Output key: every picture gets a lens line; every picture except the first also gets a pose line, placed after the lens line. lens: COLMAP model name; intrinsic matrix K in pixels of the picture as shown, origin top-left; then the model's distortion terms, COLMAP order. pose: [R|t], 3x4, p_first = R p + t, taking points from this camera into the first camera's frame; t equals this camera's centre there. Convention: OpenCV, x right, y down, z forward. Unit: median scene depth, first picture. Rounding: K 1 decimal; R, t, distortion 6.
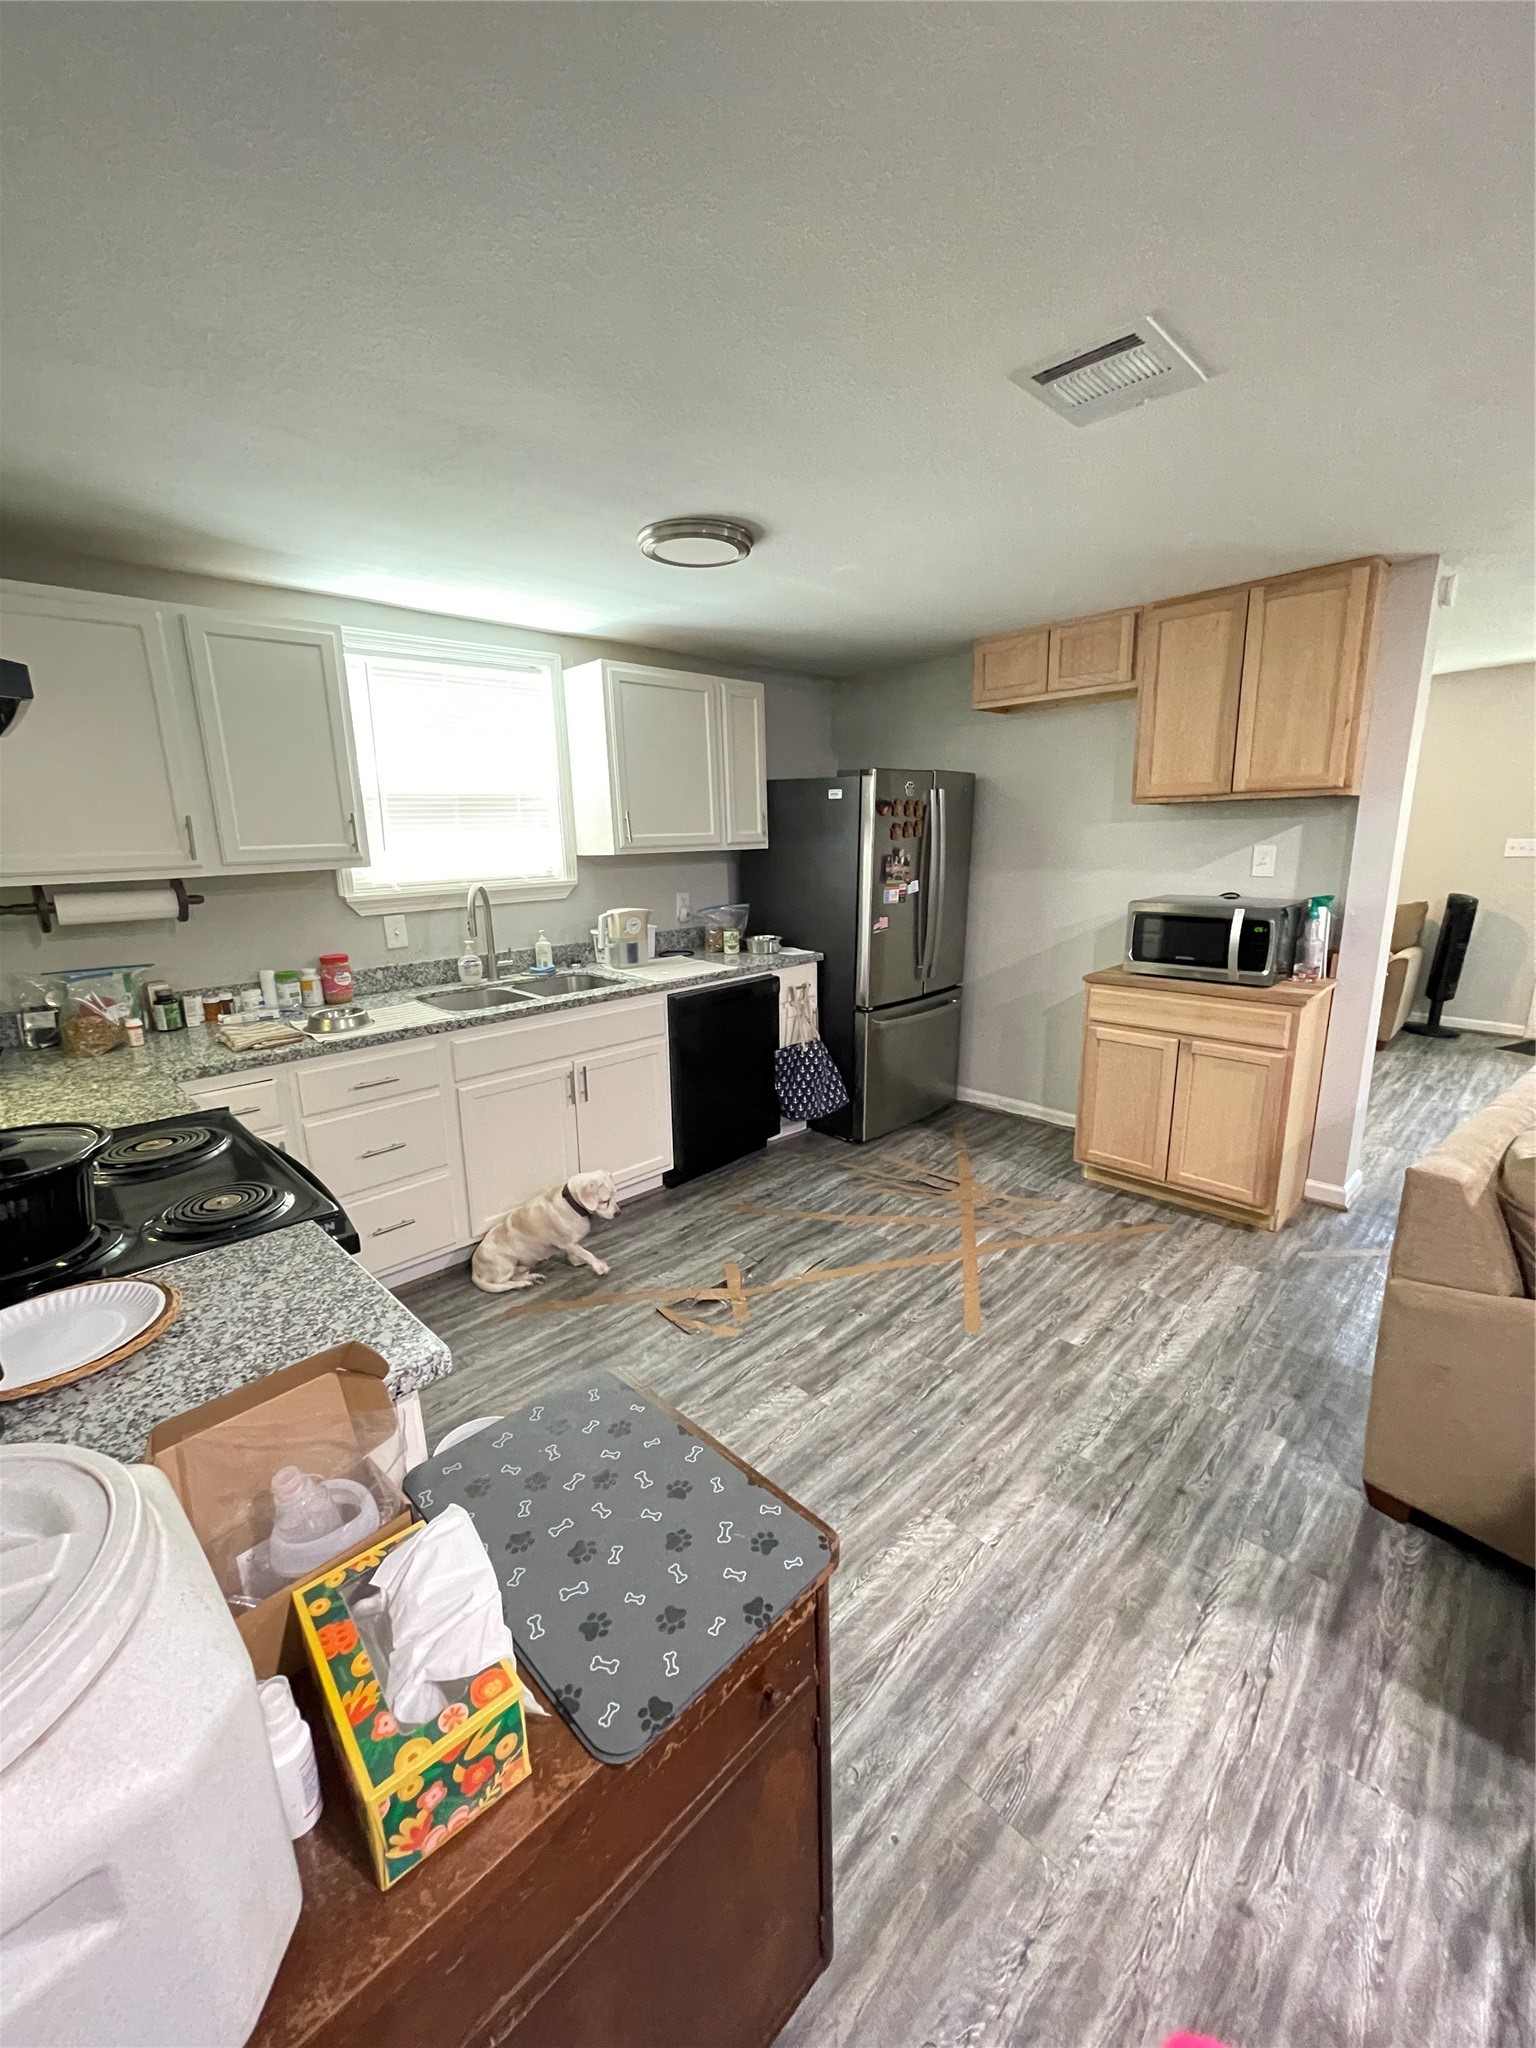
lens RADIAL K [[835.5, 0, 761.7], [0, 835.5, 1019.6], [0, 0, 1]] dist [0.020960, 0.000936]
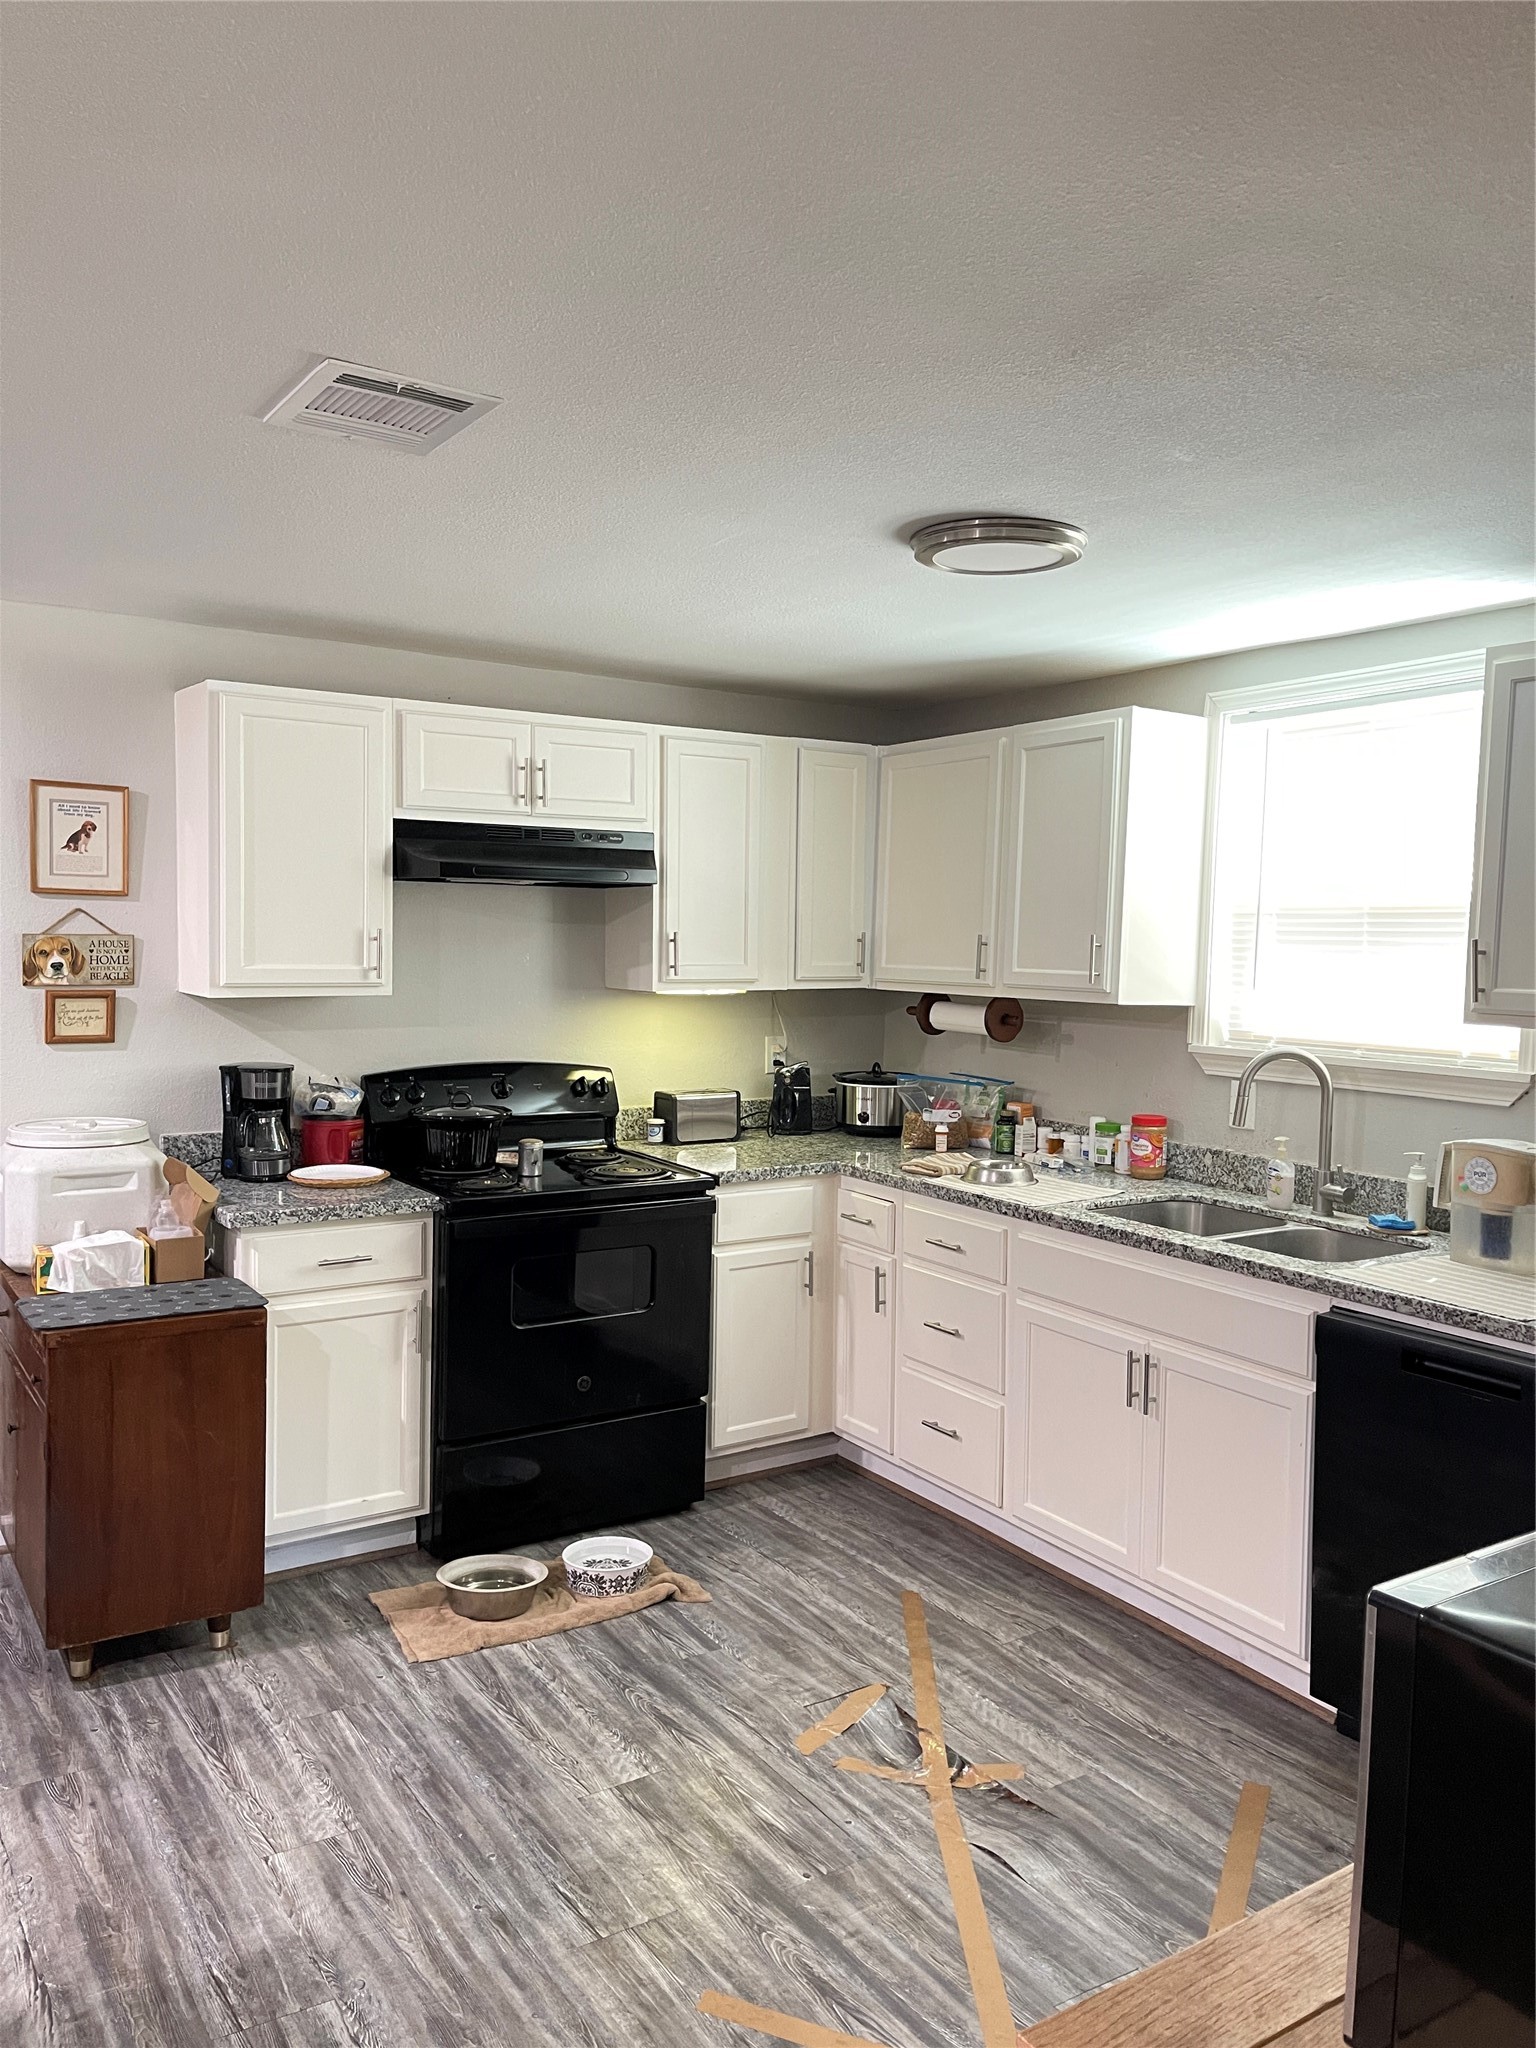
lens RADIAL K [[1534.6, 0, 774.6], [0, 1534.6, 1025.0], [0, 0, 1]] dist [0.040936, -0.044846]
pose [[-0.191850, 0.079929, -0.978164, 1.326842], [-0.240140, 0.962559, 0.125753, -0.361576], [0.951592, 0.259022, -0.165473, 1.289085]]
